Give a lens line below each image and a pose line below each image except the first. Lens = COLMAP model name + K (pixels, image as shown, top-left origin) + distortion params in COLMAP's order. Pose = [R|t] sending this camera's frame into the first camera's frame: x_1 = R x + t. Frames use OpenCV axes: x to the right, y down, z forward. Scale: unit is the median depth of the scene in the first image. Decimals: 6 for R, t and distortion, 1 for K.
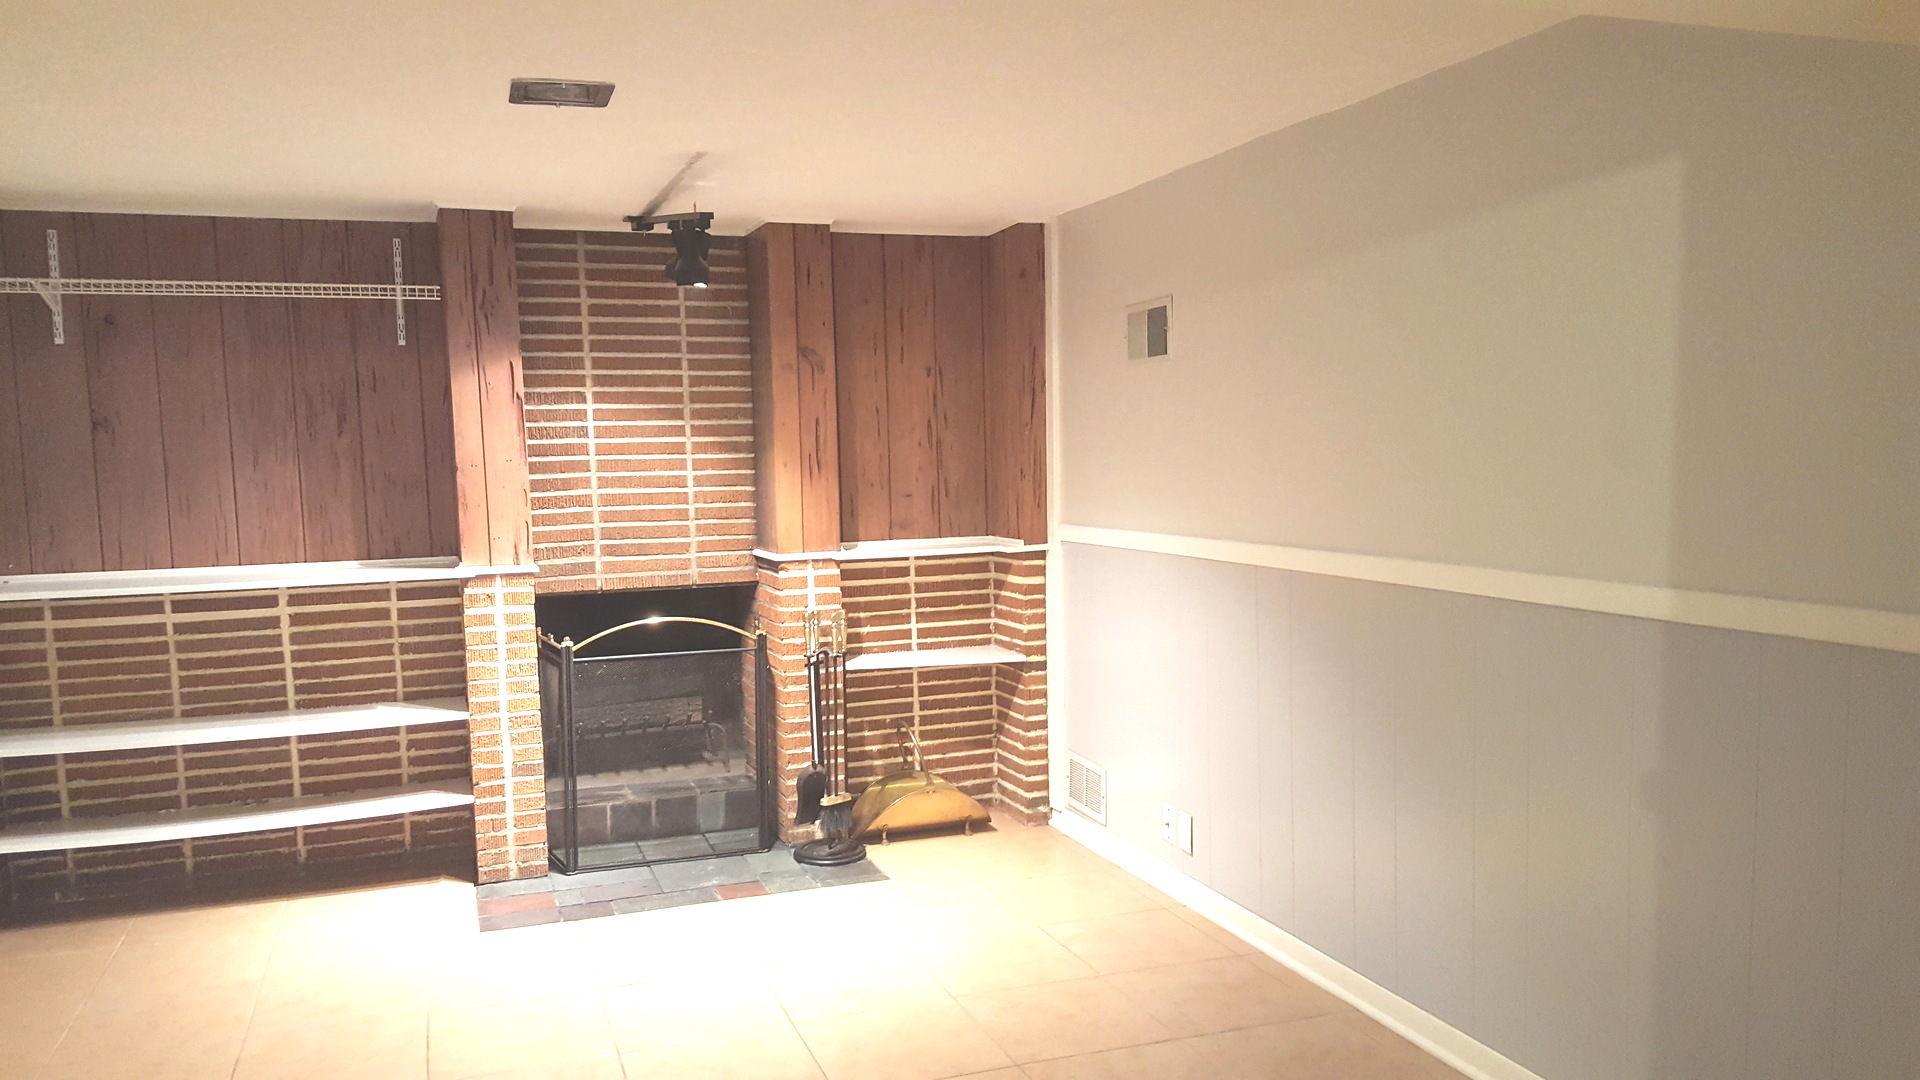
lens RADIAL K [[1392.2, 0, 960.0], [0, 1392.2, 540.0], [0, 0, 1]] dist [-0.003067, -0.002927]
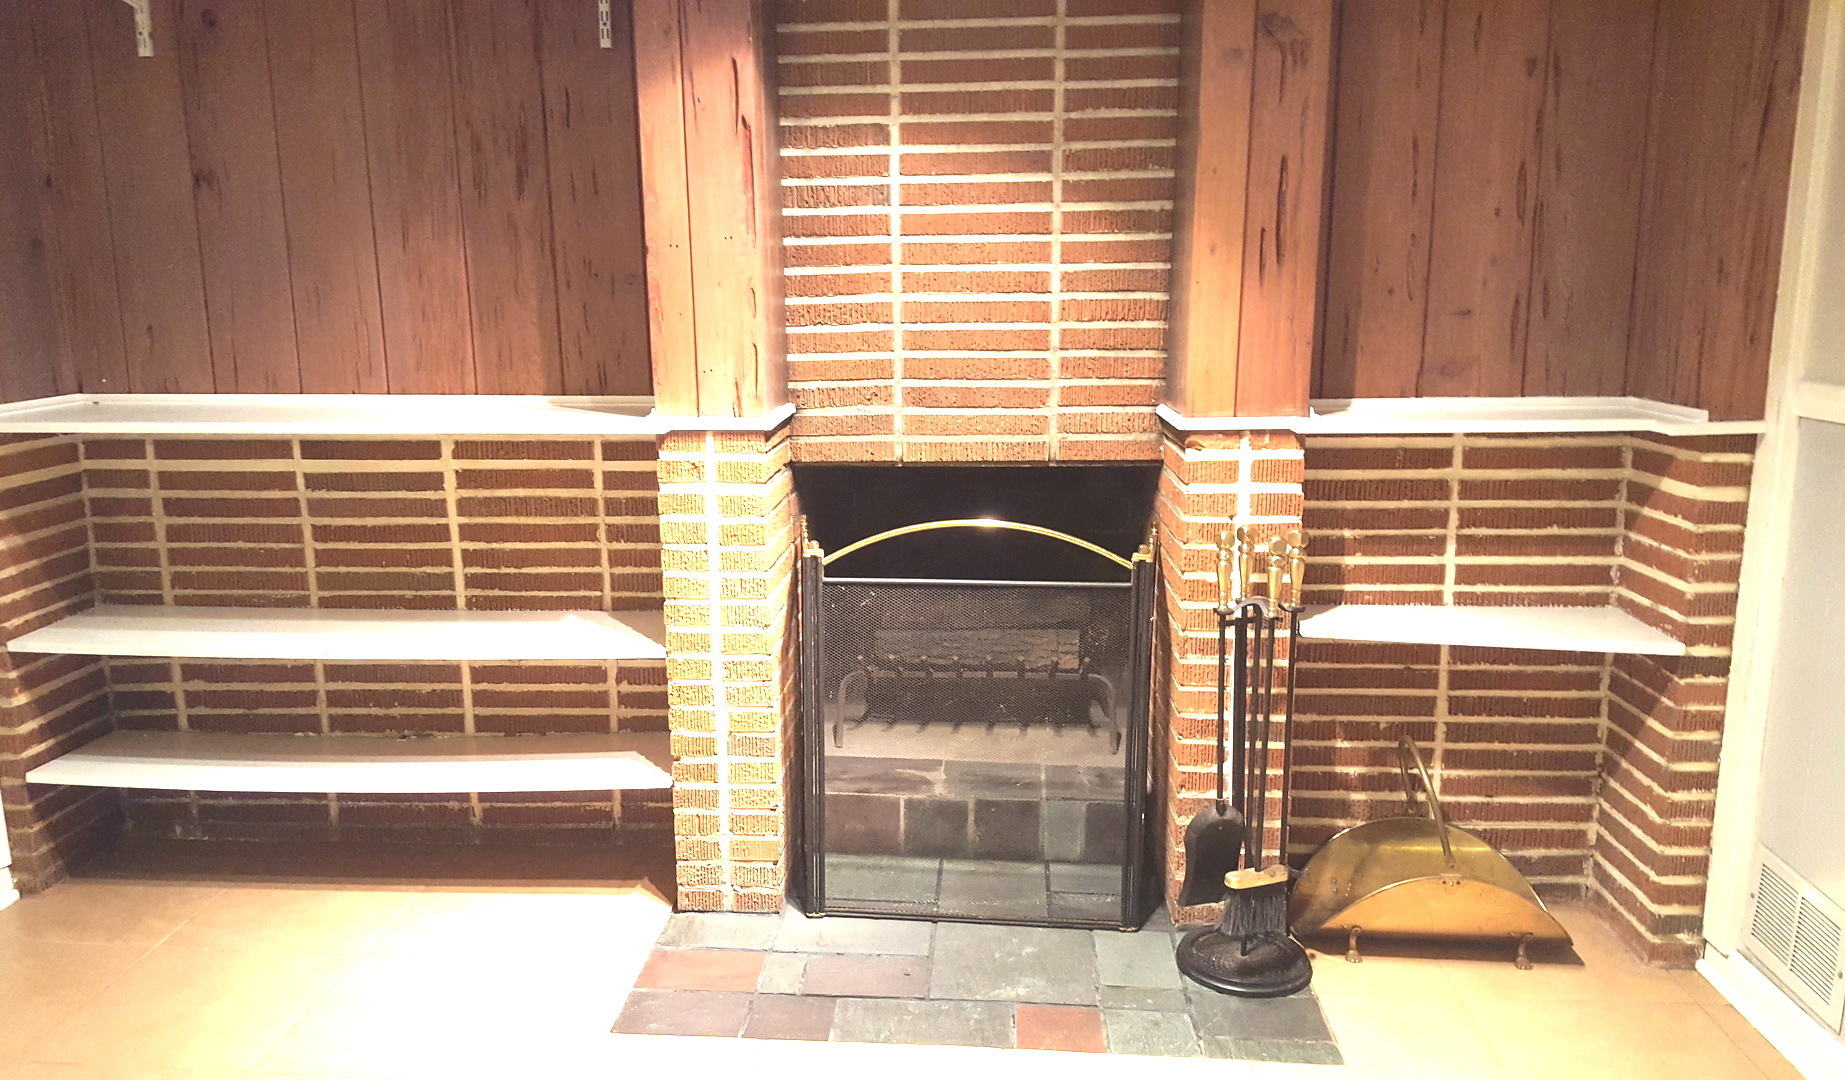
lens RADIAL K [[1499.8, 0, 850.9], [0, 1499.8, 579.9], [0, 0, 1]] dist [0.174944, -0.316728]
pose [[0.906898, 0.094602, -0.410594, 0.000073], [-0.038187, 0.988913, 0.143503, -0.006837], [0.419617, -0.114463, 0.900455, 0.388594]]
